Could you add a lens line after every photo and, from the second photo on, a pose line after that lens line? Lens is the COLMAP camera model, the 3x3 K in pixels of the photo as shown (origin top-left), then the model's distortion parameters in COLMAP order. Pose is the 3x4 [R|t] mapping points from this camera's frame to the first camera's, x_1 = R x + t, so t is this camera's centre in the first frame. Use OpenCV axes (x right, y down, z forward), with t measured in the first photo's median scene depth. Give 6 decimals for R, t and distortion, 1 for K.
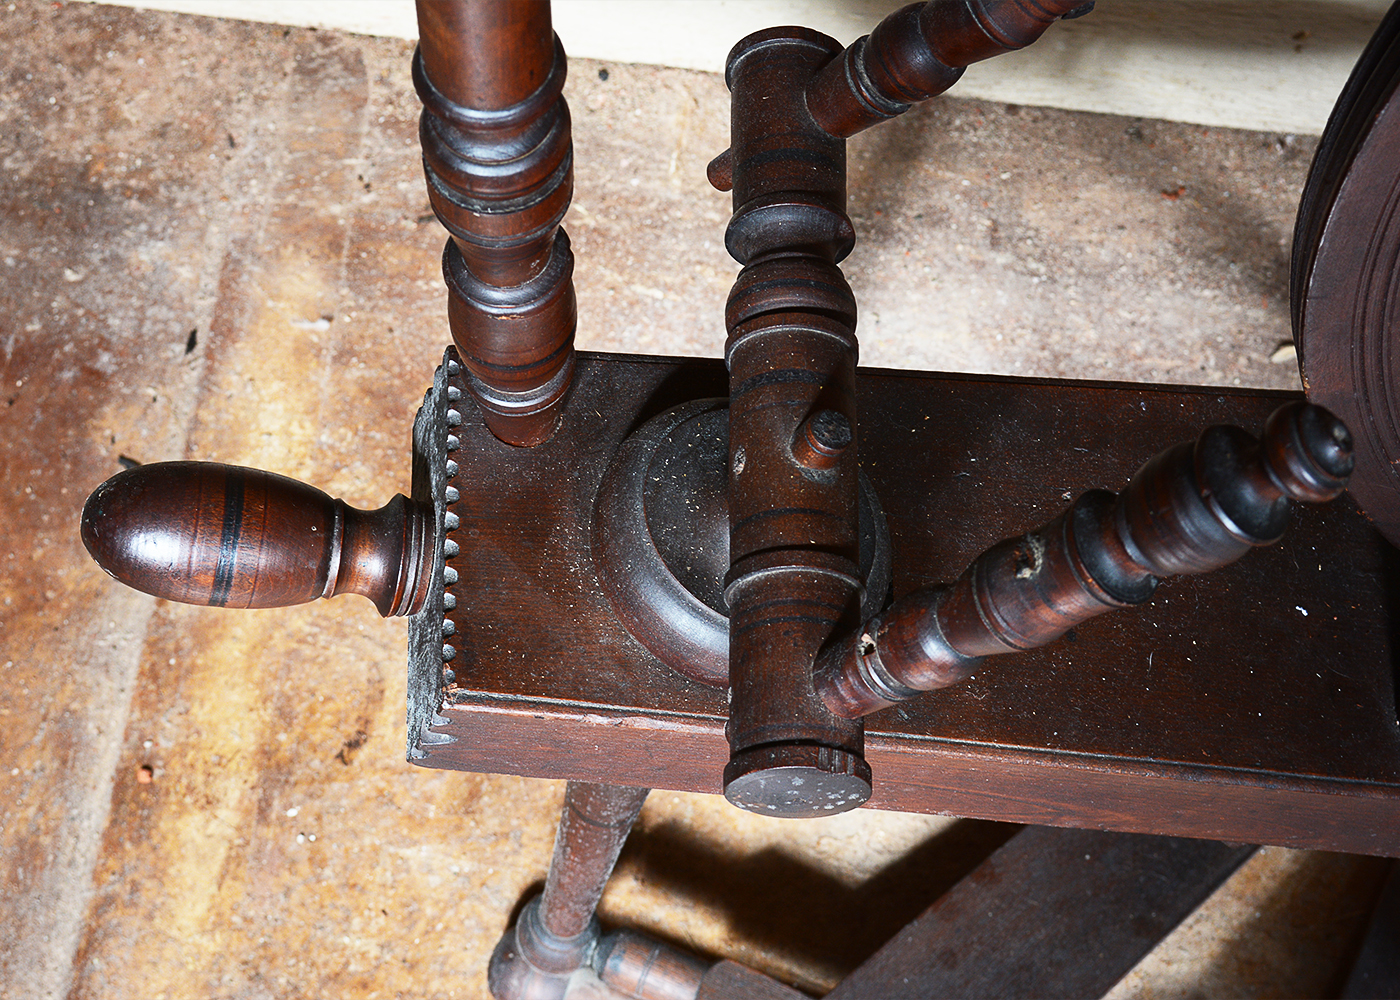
lens RADIAL K [[2469.8, 0, 701.8], [0, 2469.8, 502.4], [0, 0, 1]] dist [0.003332, 0.000000]
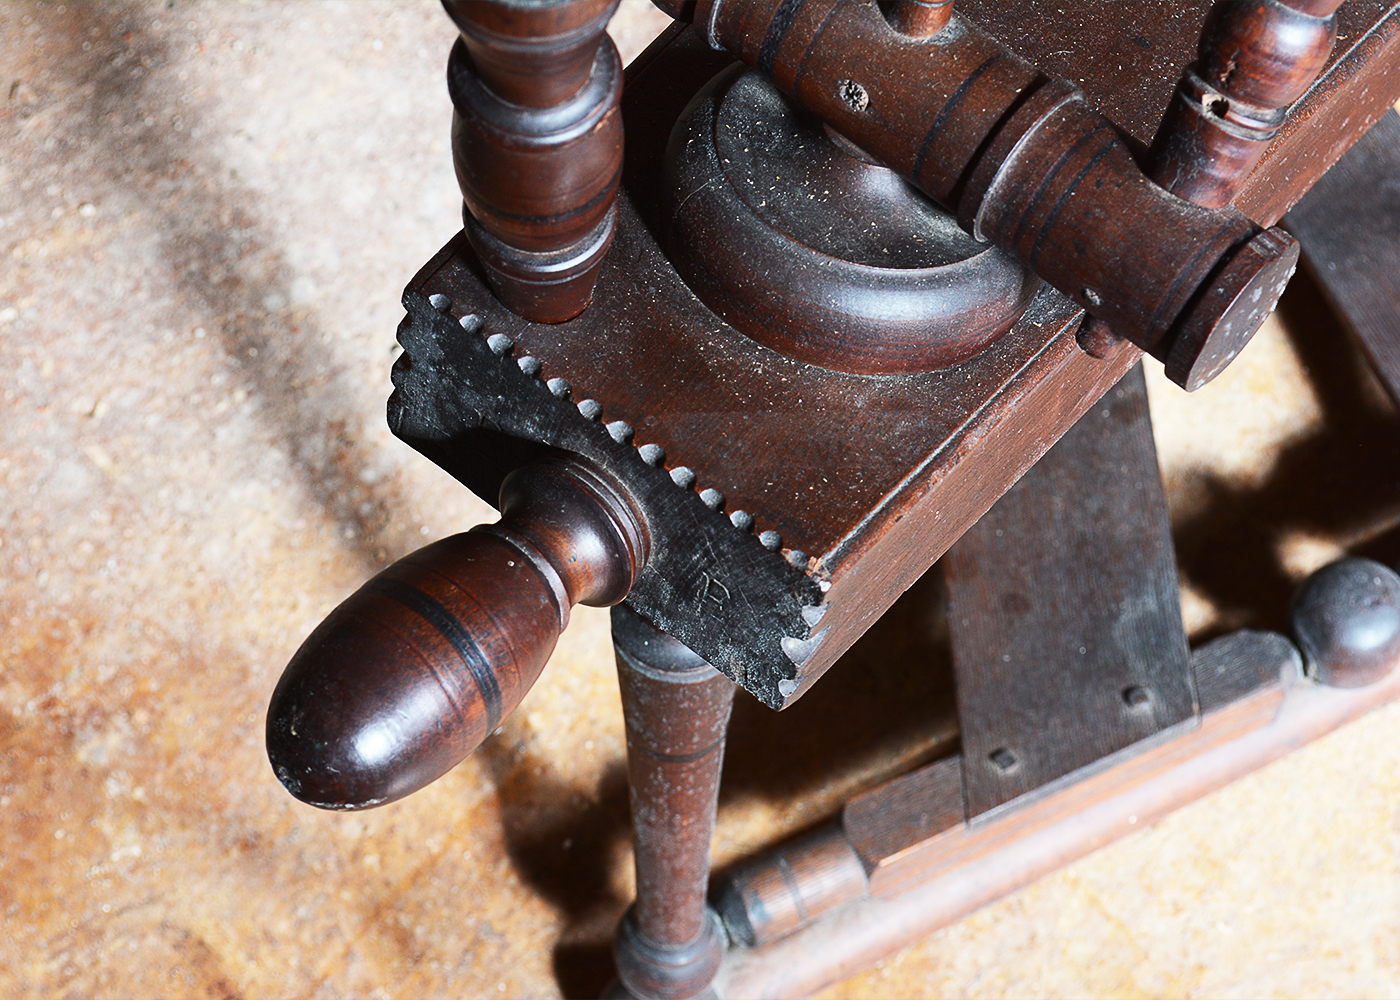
lens RADIAL K [[3367.9, 0, 698.9], [0, 3367.9, 498.6], [0, 0, 1]] dist [0.029039, 0.000000]
pose [[0.644989, -0.695495, 0.316663, -0.426217], [0.683342, 0.710405, 0.168430, -0.134171], [-0.342102, 0.107753, 0.933464, 0.043755]]
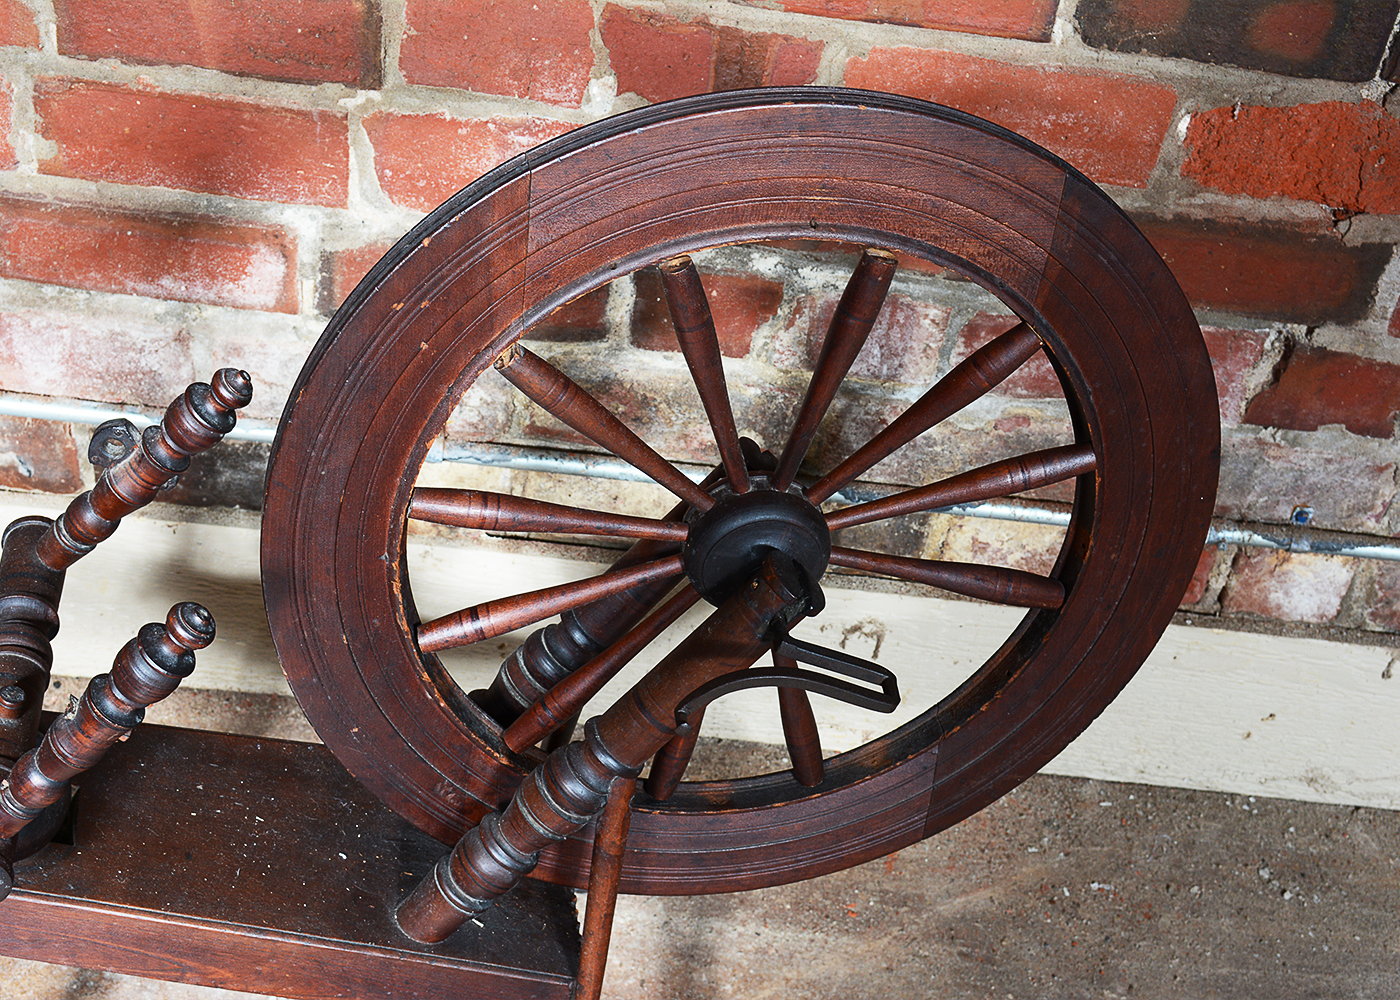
lens RADIAL K [[2056.9, 0, 691.9], [0, 2056.9, 496.5], [0, 0, 1]] dist [-0.022563, 0.000000]
pose [[0.988938, 0.007365, 0.148150, 0.278037], [0.048772, 0.927091, -0.371650, 0.362421], [-0.140085, 0.374765, 0.916476, -0.431849]]
